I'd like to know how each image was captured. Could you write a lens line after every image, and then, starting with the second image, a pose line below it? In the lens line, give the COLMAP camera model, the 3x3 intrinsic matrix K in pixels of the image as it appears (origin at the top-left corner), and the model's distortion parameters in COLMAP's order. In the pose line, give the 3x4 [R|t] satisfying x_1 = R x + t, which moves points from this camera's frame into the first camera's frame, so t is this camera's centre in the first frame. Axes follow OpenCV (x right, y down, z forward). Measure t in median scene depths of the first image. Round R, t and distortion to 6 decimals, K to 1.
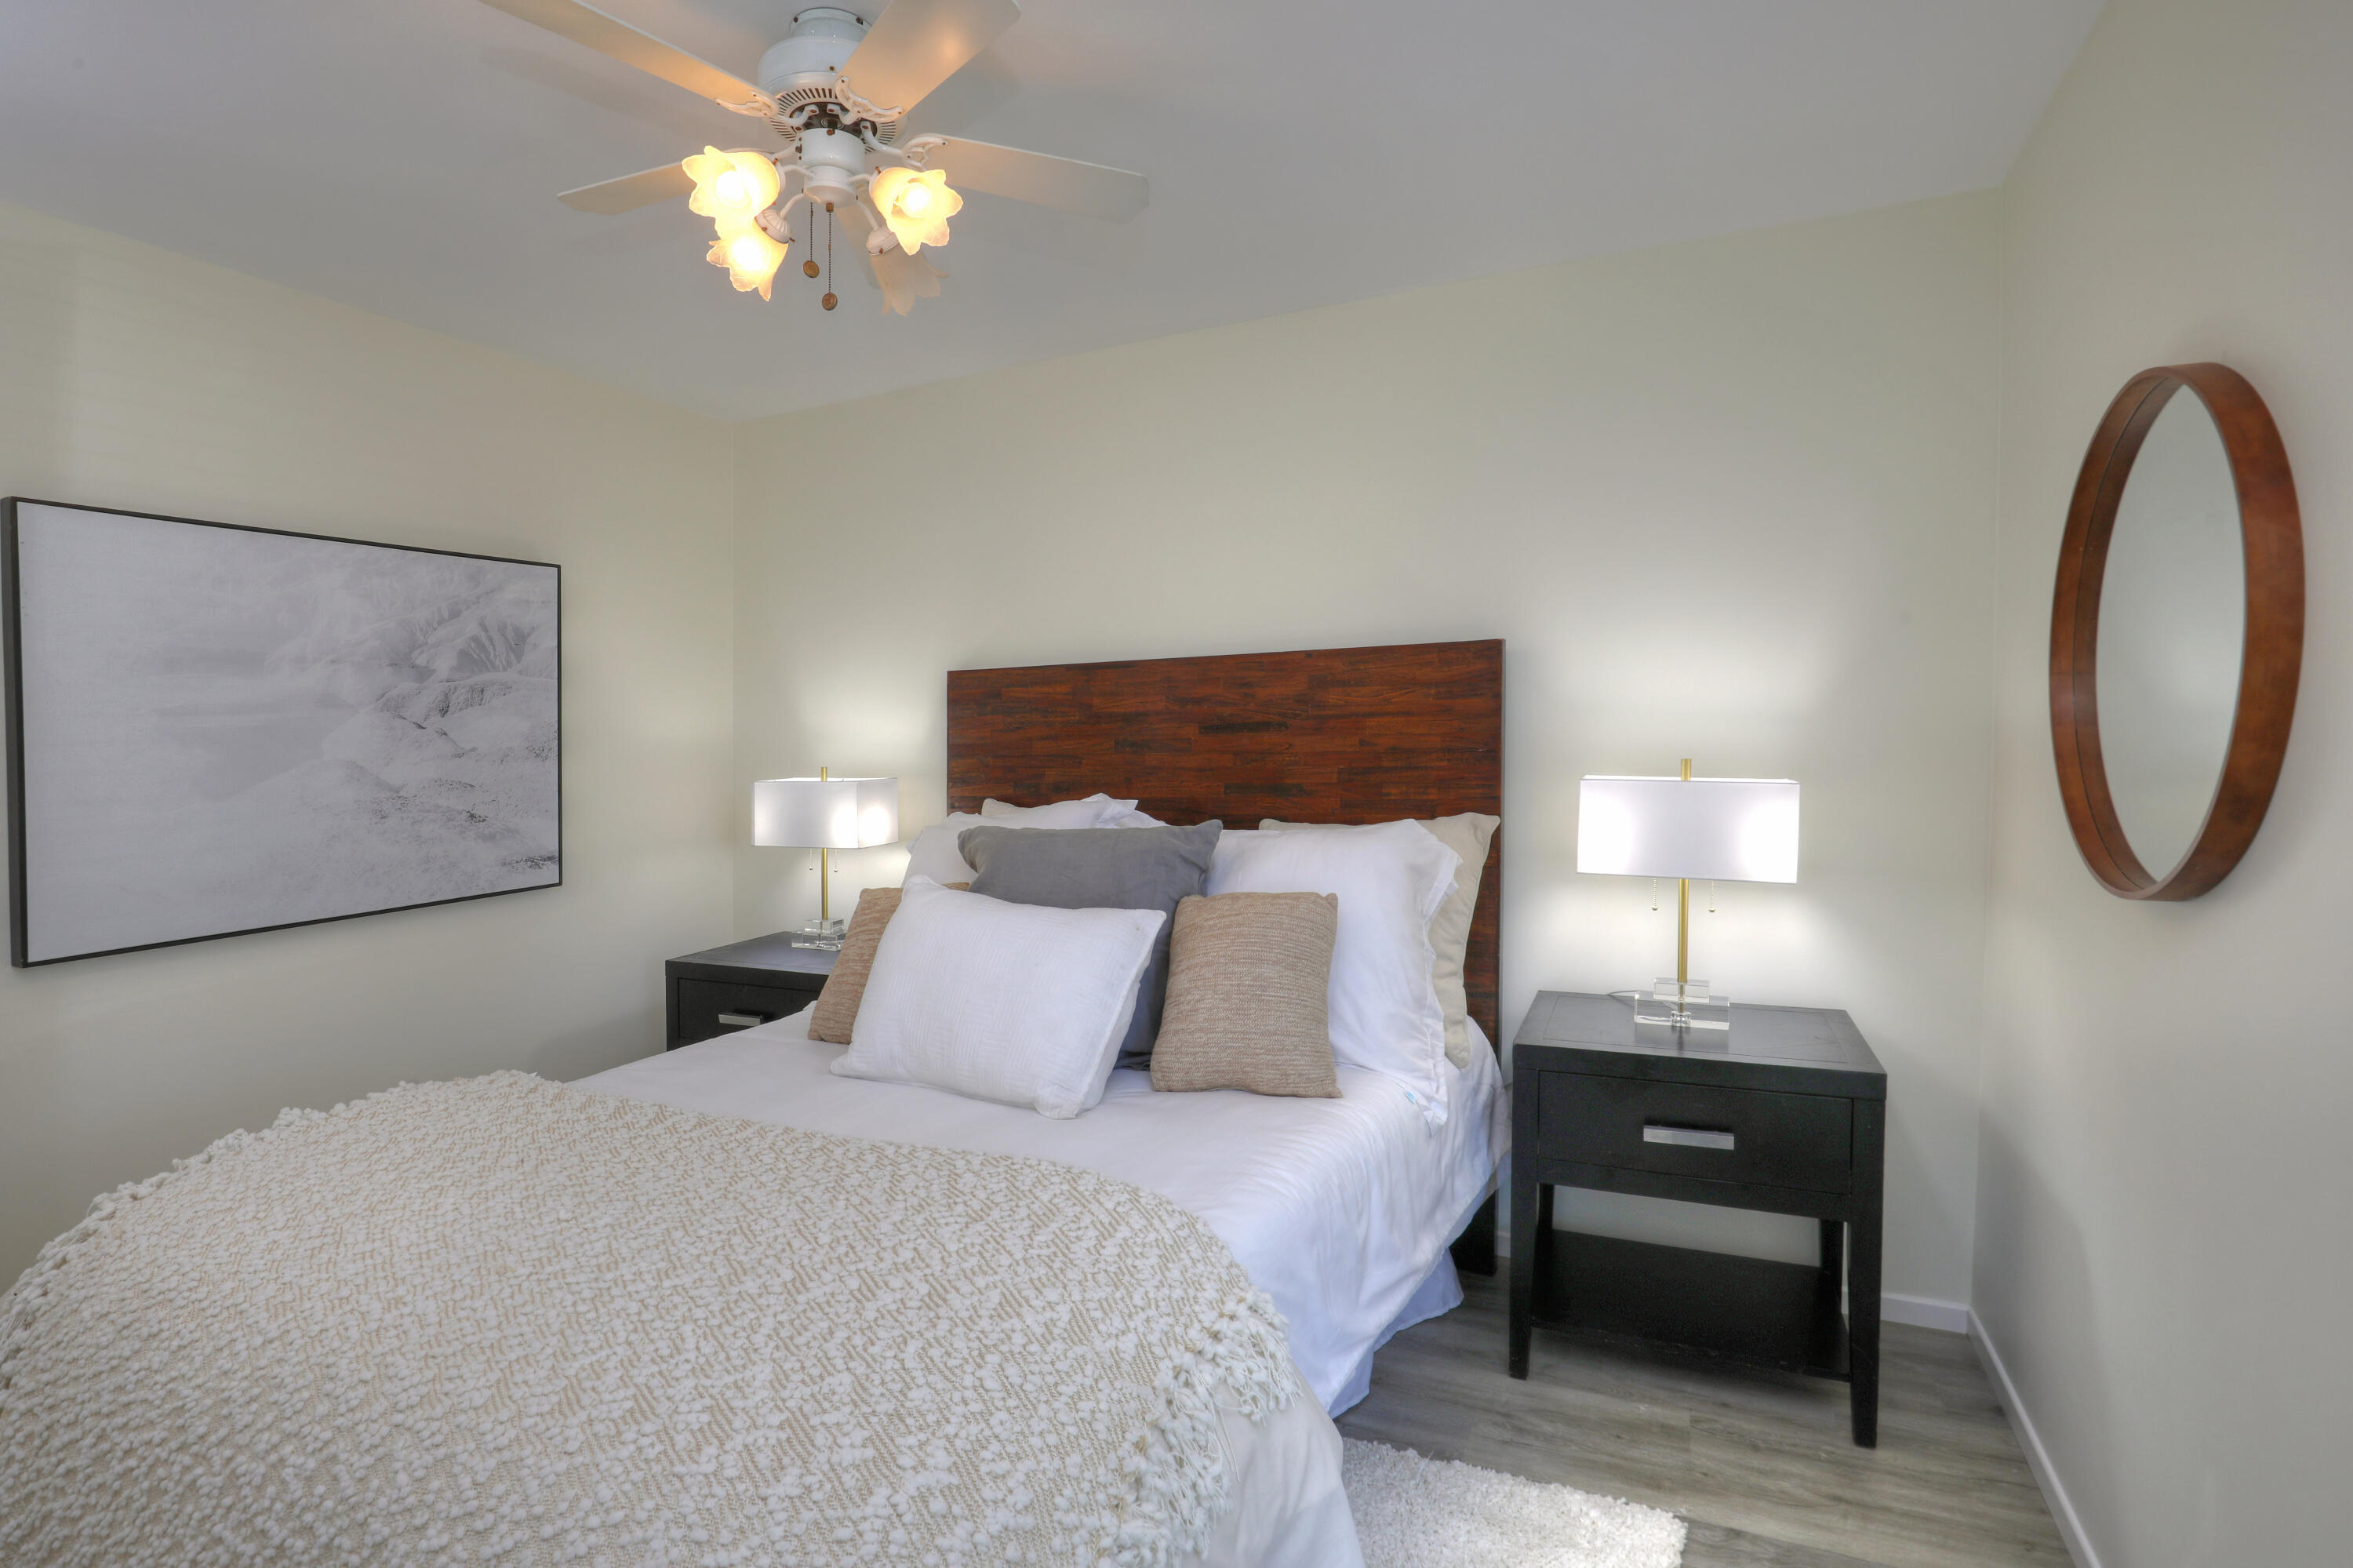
lens RADIAL K [[1112.2, 0, 1189.6], [0, 1112.2, 786.3], [0, 0, 1]] dist [-0.015619, 0.000108]
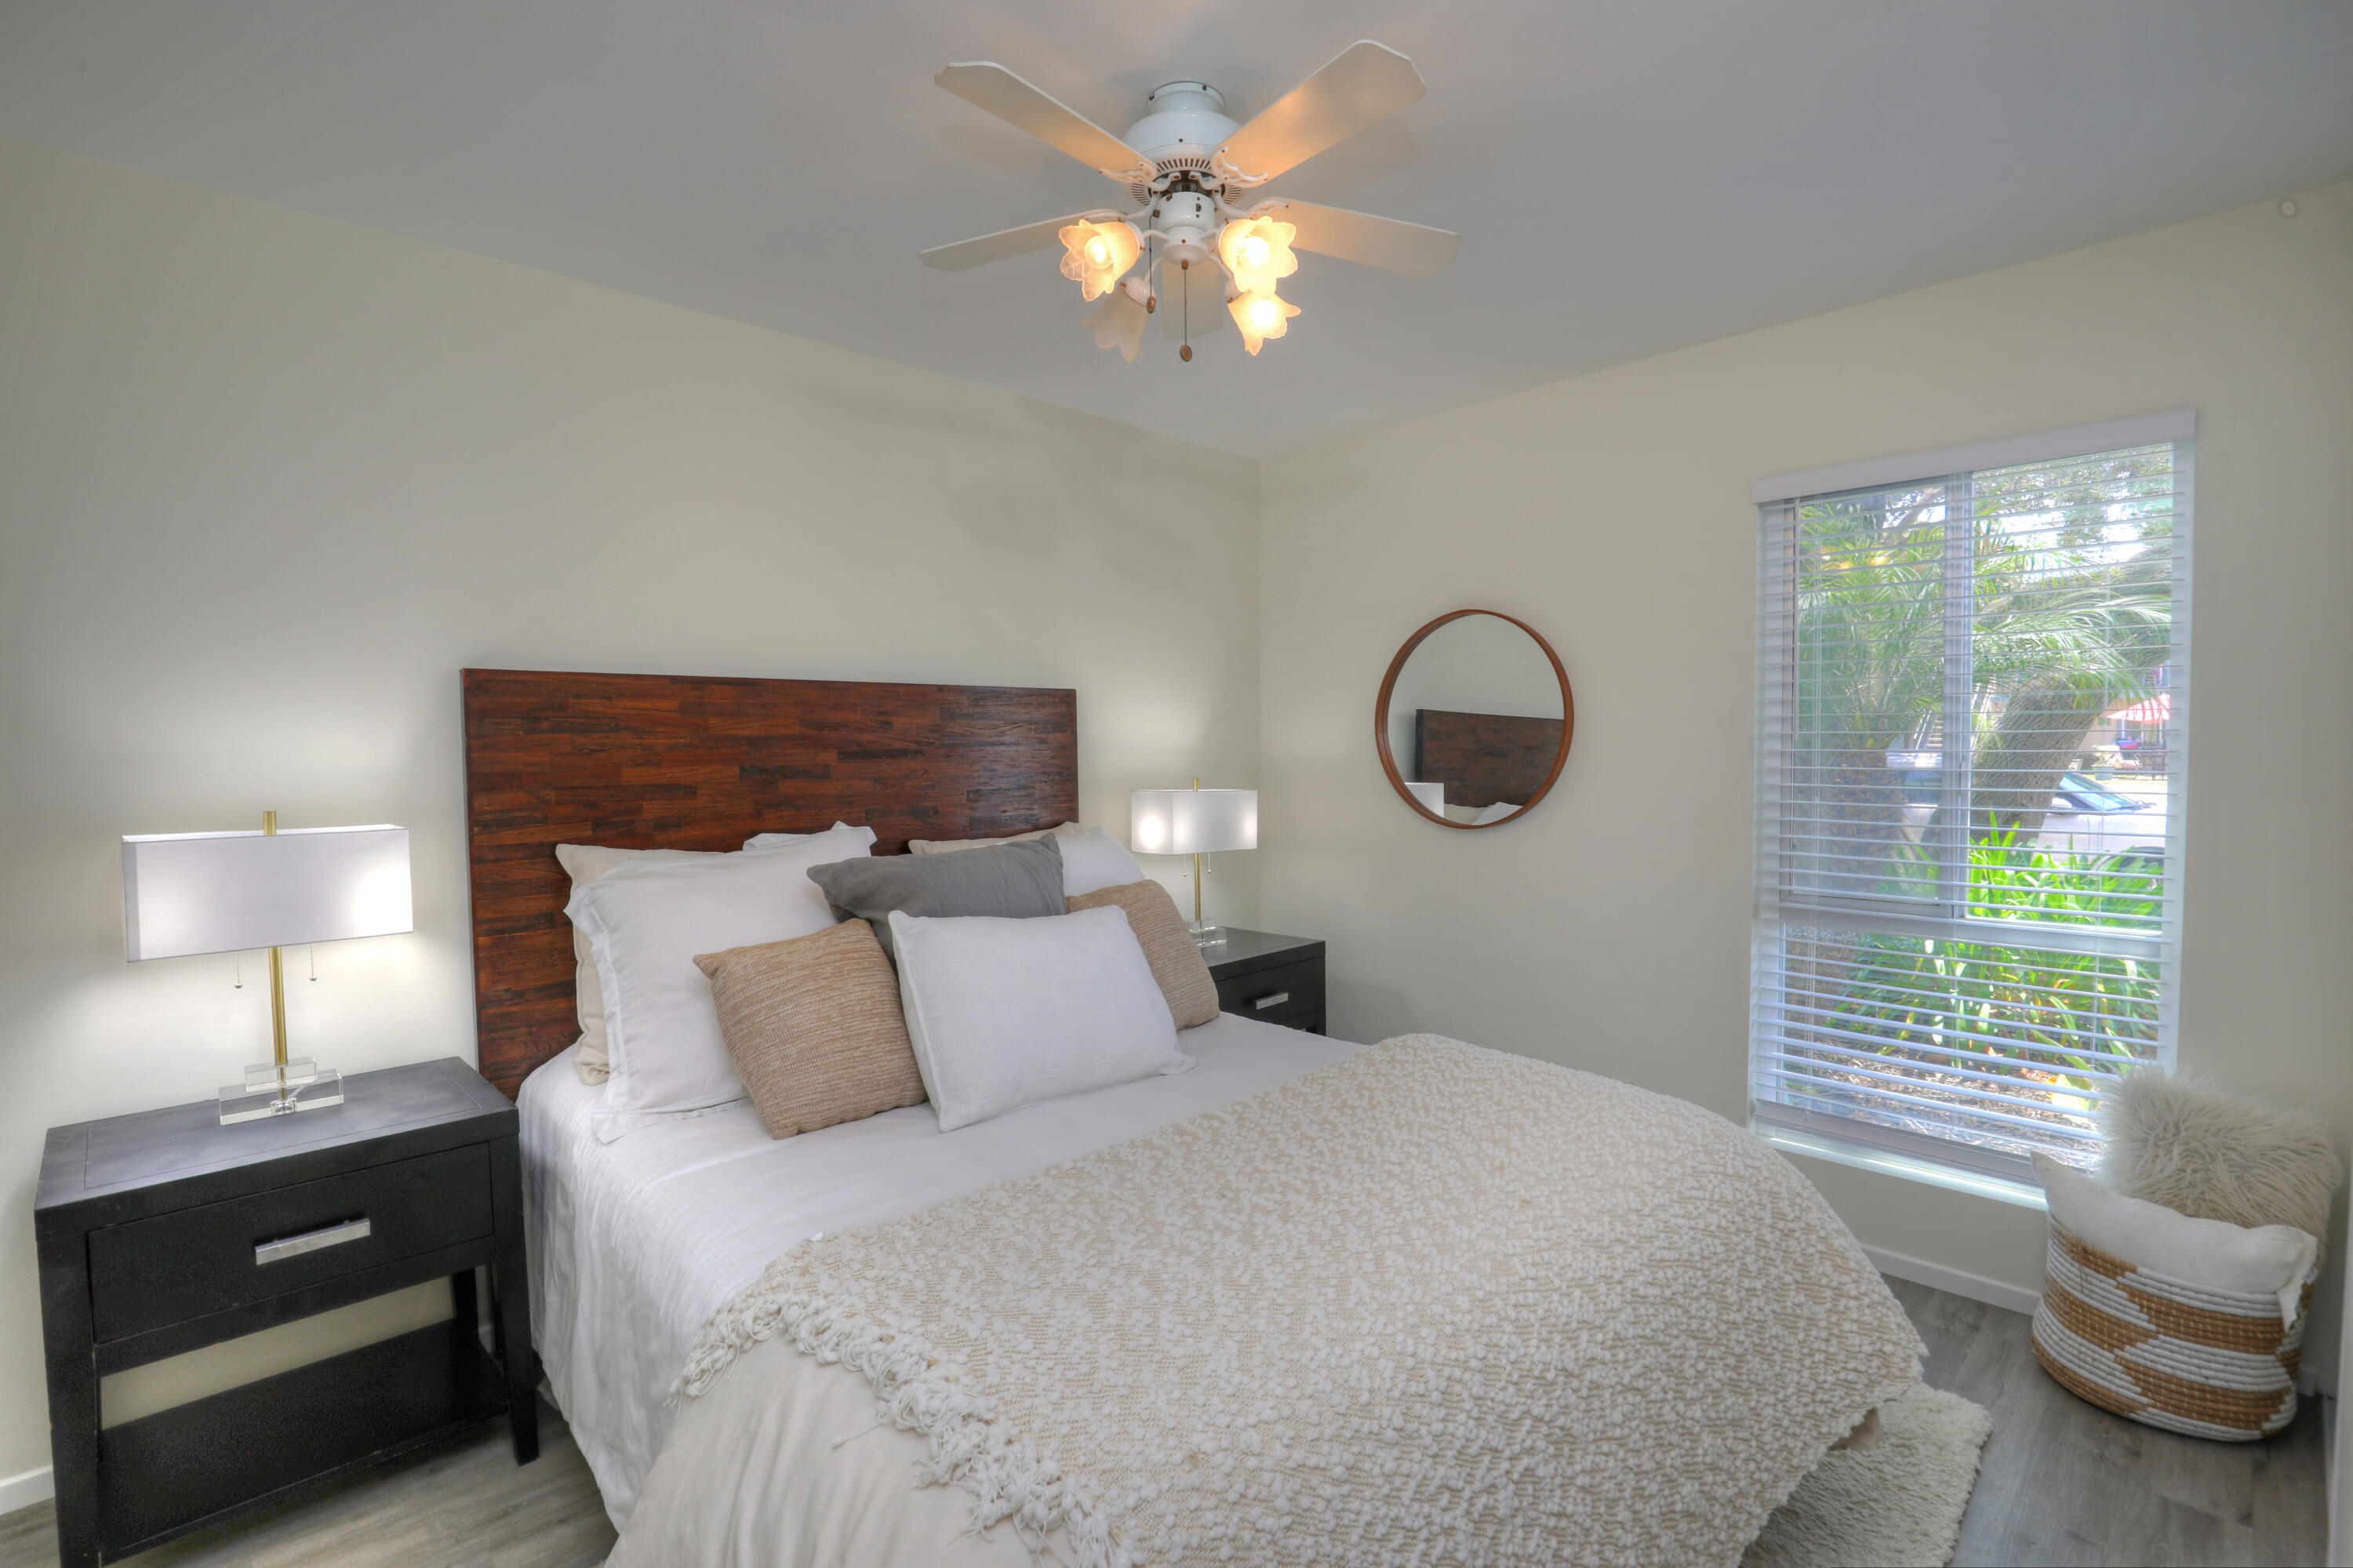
lens RADIAL K [[1089.0, 0, 1221.4], [0, 1089.0, 770.3], [0, 0, 1]] dist [-0.032530, 0.005519]
pose [[0.356622, 0.000776, 0.934248, -0.728651], [0.045659, 0.998790, -0.018258, -0.005137], [-0.933132, 0.049168, 0.356156, 0.330739]]
